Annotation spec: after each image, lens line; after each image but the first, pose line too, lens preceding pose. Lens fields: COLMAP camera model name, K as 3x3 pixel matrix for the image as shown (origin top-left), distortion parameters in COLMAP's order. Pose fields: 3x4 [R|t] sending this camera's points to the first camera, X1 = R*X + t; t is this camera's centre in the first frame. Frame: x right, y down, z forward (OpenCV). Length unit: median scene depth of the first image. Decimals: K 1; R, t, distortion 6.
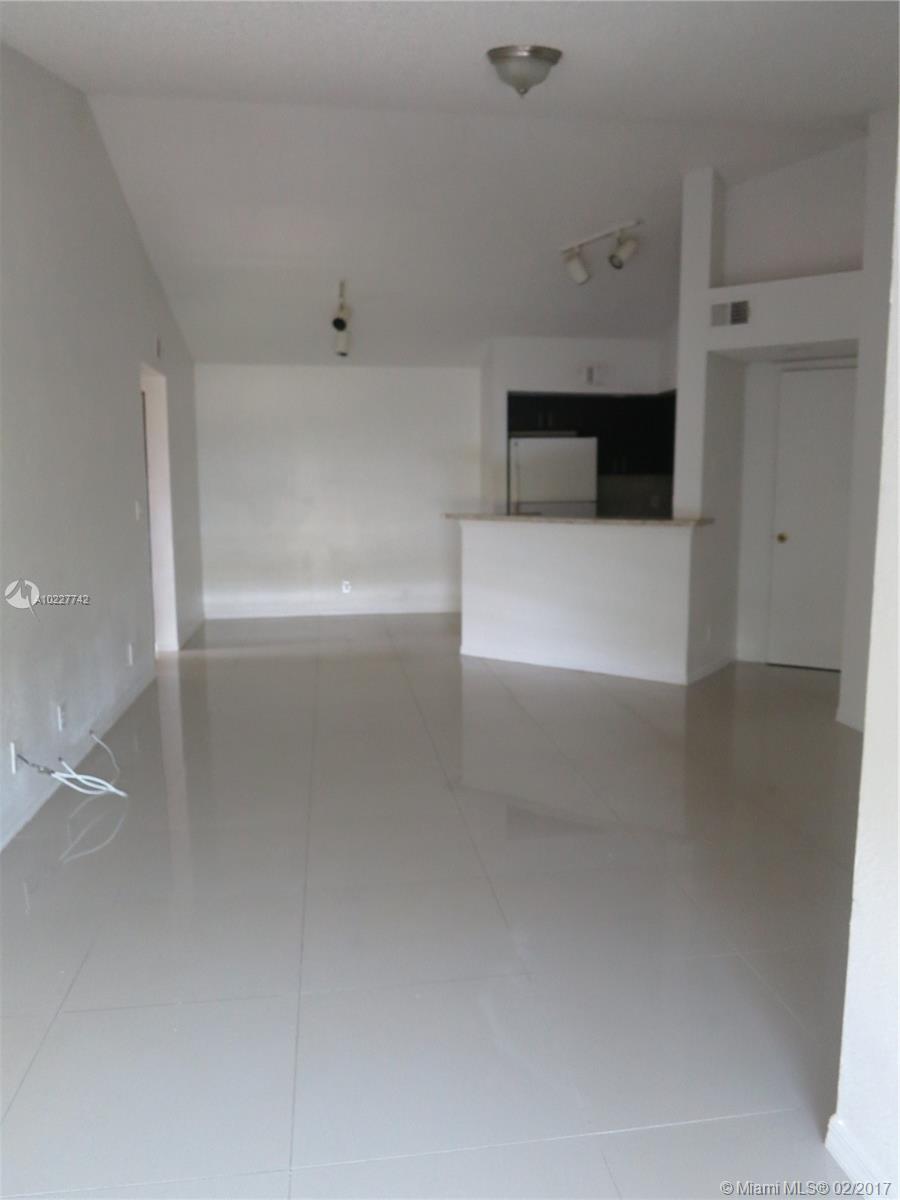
lens RADIAL K [[873.1, 0, 450.0], [0, 873.1, 600.0], [0, 0, 1]] dist [-0.027231, -0.005683]
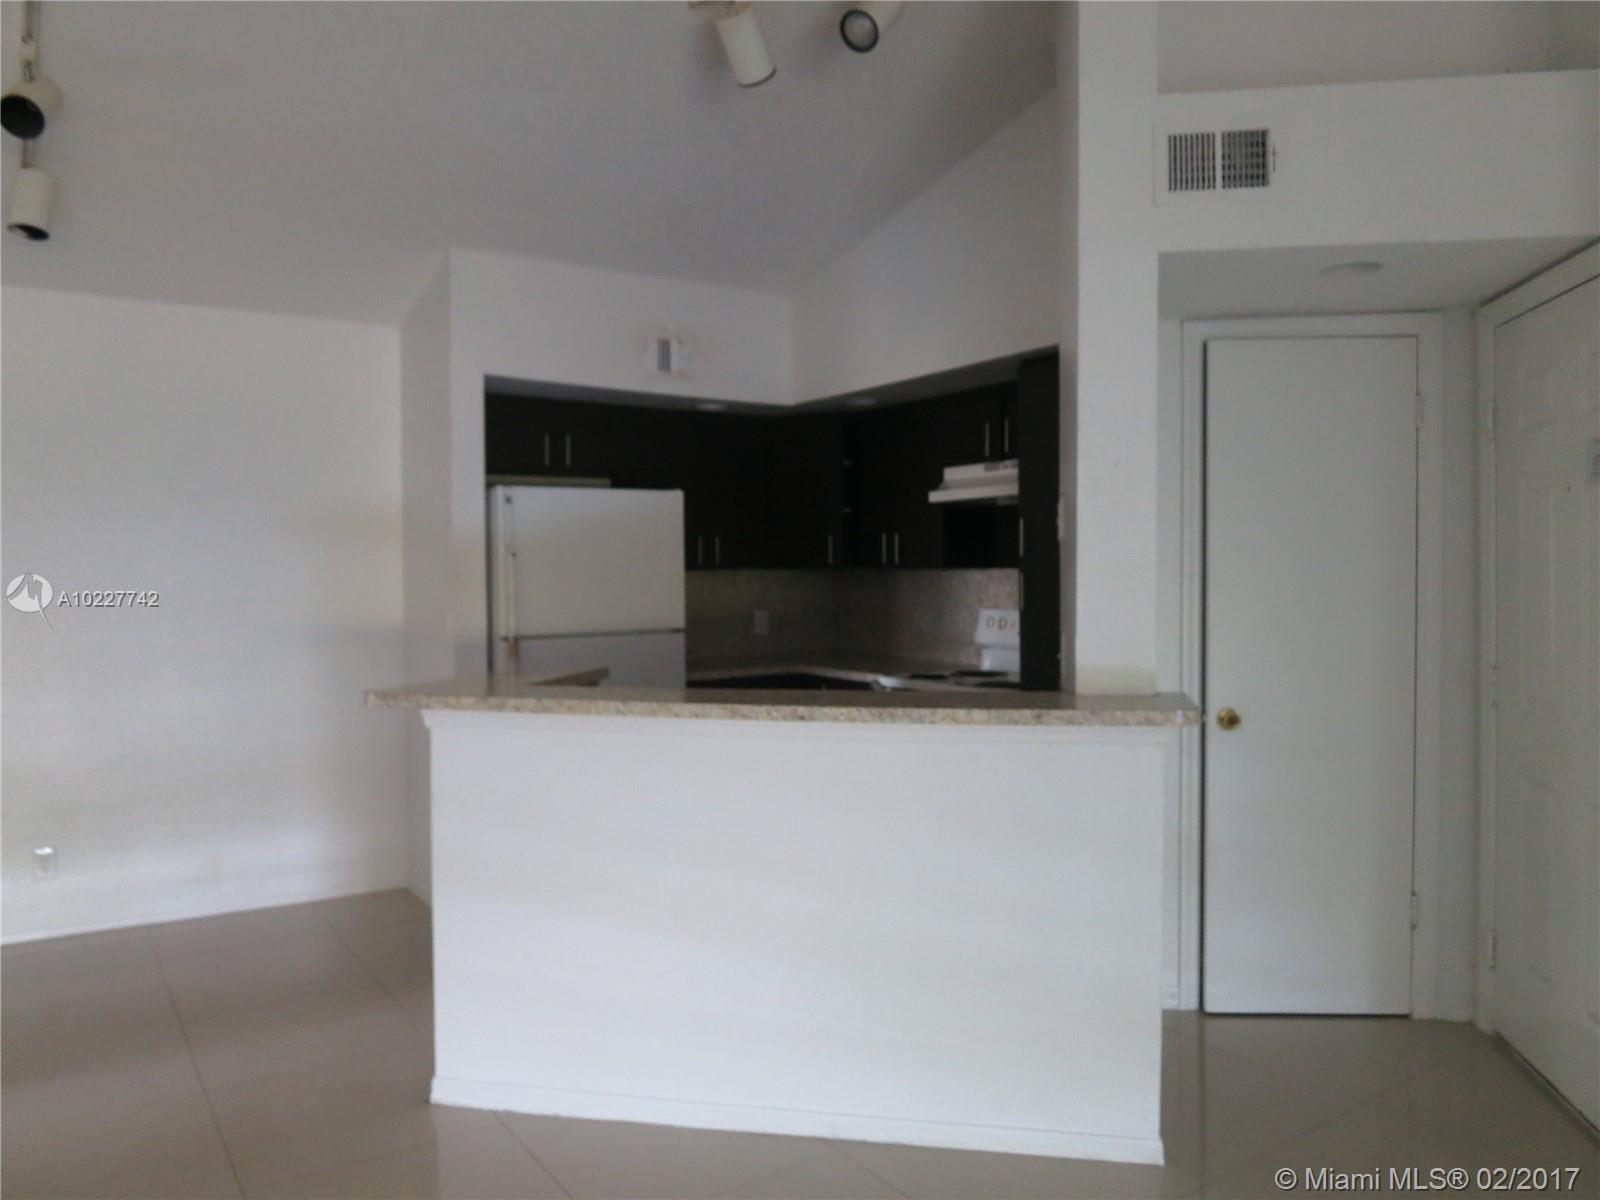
lens RADIAL K [[1164.1, 0, 800.0], [0, 1164.1, 600.0], [0, 0, 1]] dist [-0.027231, -0.005683]
pose [[0.898479, -0.012048, 0.438851, -0.046274], [0.060055, 0.993599, -0.095676, -0.067283], [-0.434889, 0.112318, 0.893452, 0.436559]]
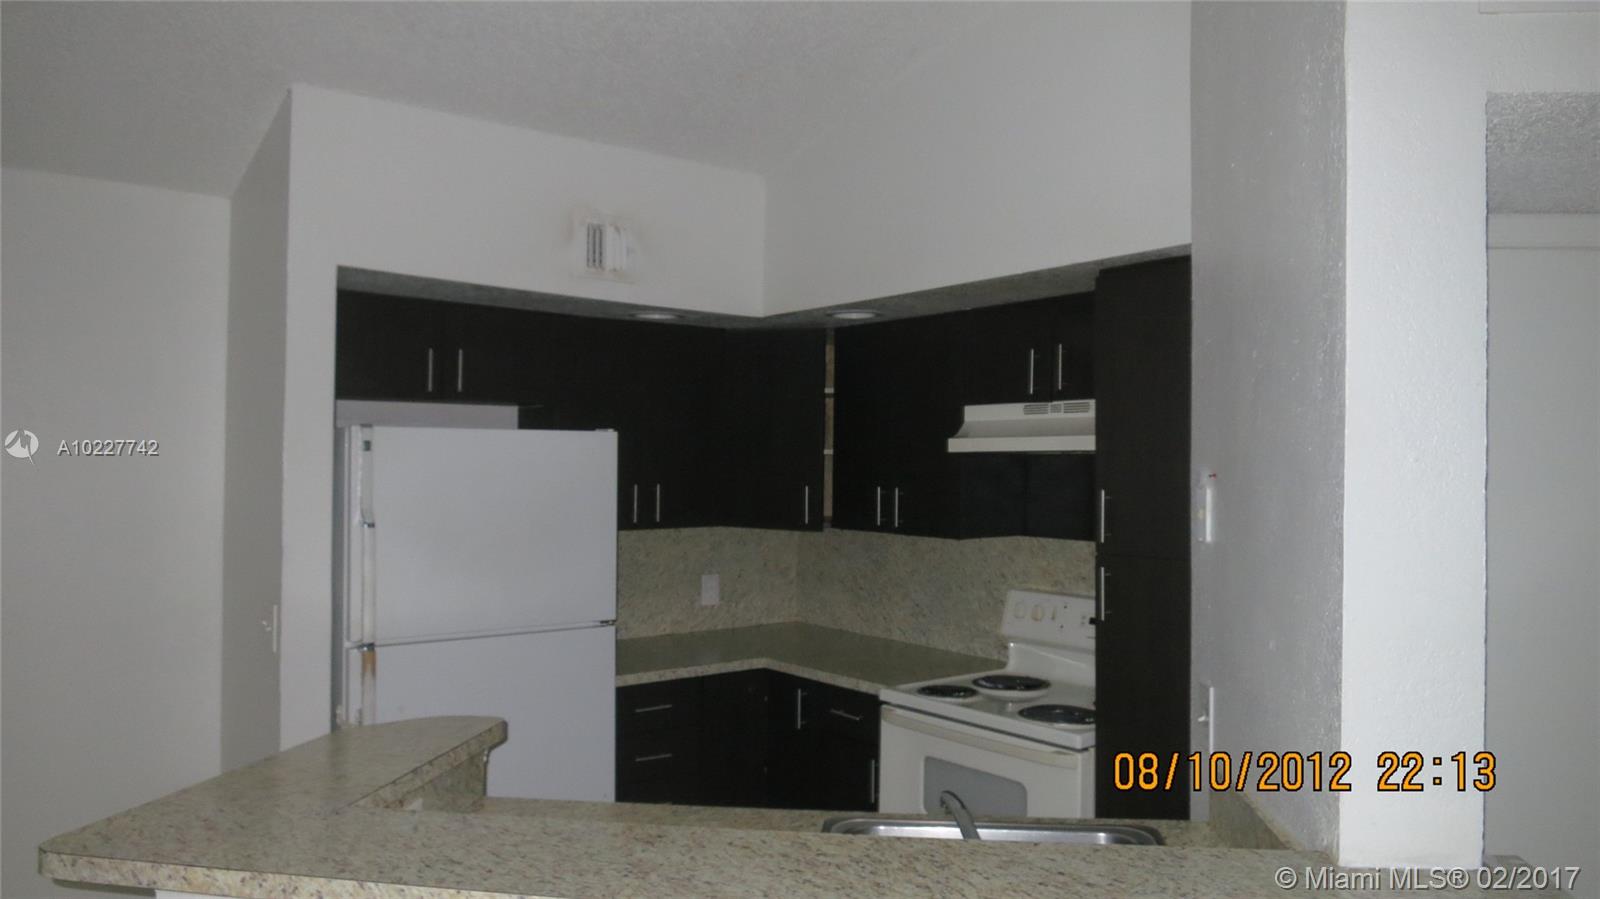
lens RADIAL K [[1144.9, 0, 800.0], [0, 1144.9, 449.5], [0, 0, 1]] dist [-0.003281, 0.000371]
pose [[0.858366, 0.022204, 0.512557, 0.001649], [0.054338, 0.989509, -0.133866, -0.116659], [-0.510152, 0.142757, 0.848154, 0.594239]]
